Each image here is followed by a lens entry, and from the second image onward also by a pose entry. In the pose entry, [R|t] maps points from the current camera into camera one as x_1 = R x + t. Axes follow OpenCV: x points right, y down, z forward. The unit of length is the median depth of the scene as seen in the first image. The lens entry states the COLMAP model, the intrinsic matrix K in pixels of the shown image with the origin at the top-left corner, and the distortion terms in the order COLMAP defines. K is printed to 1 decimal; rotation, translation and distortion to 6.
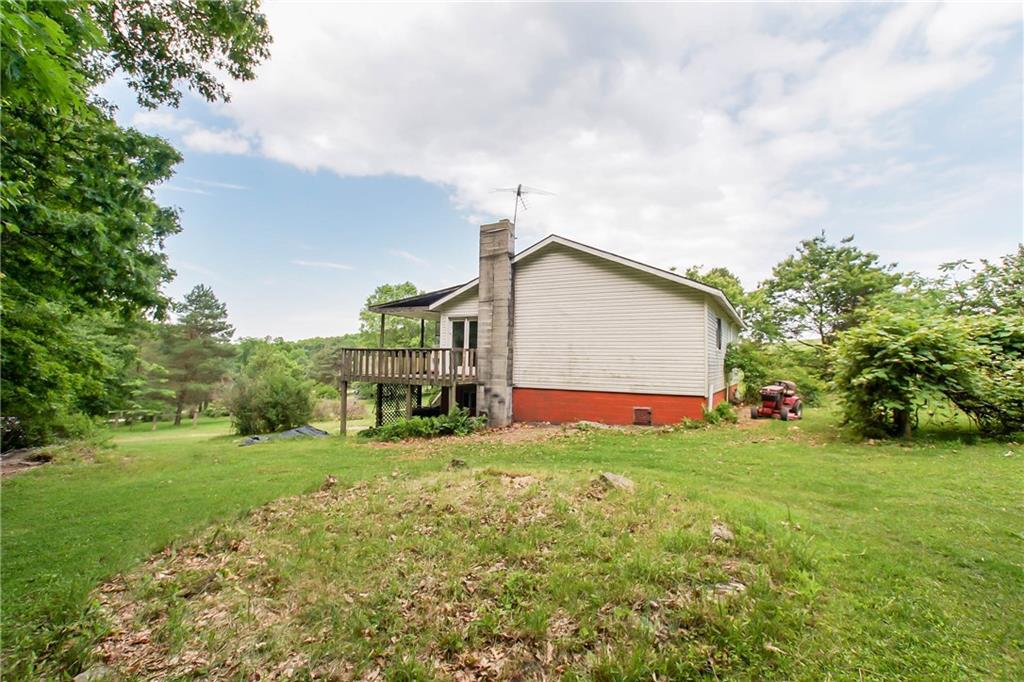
lens RADIAL K [[484.1, 0, 514.0], [0, 484.1, 333.6], [0, 0, 1]] dist [-0.014397, 0.029398]
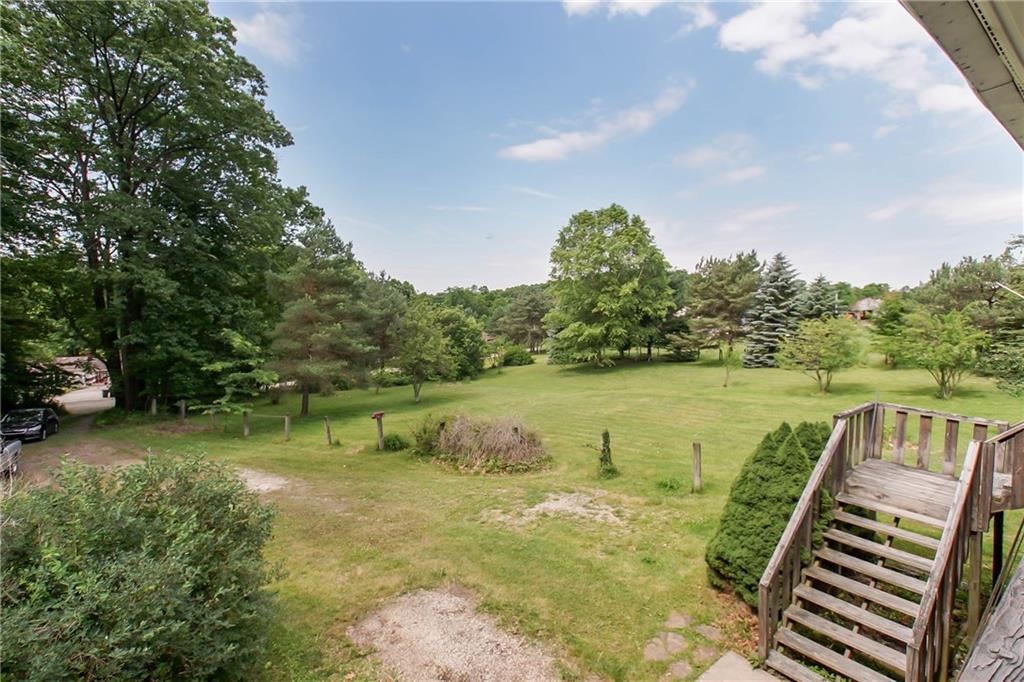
lens RADIAL K [[484.1, 0, 514.0], [0, 484.1, 333.6], [0, 0, 1]] dist [-0.014397, 0.029398]
pose [[0.916676, 0.011242, -0.399472, -0.068808], [0.034319, 0.993697, 0.106719, -0.000601], [0.398154, -0.111536, 0.910513, 0.275054]]
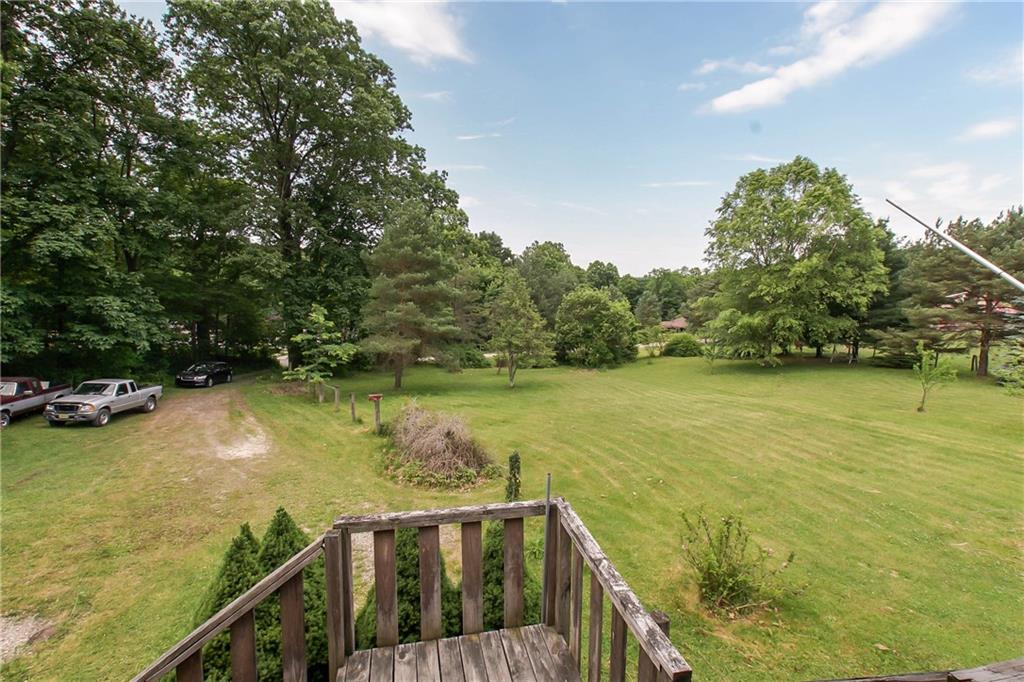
lens RADIAL K [[484.1, 0, 514.0], [0, 484.1, 333.6], [0, 0, 1]] dist [-0.014397, 0.029398]
pose [[0.647654, 0.068708, -0.758830, -0.001987], [0.041173, 0.991315, 0.124899, 0.007302], [0.760821, -0.112135, 0.639200, 0.379532]]
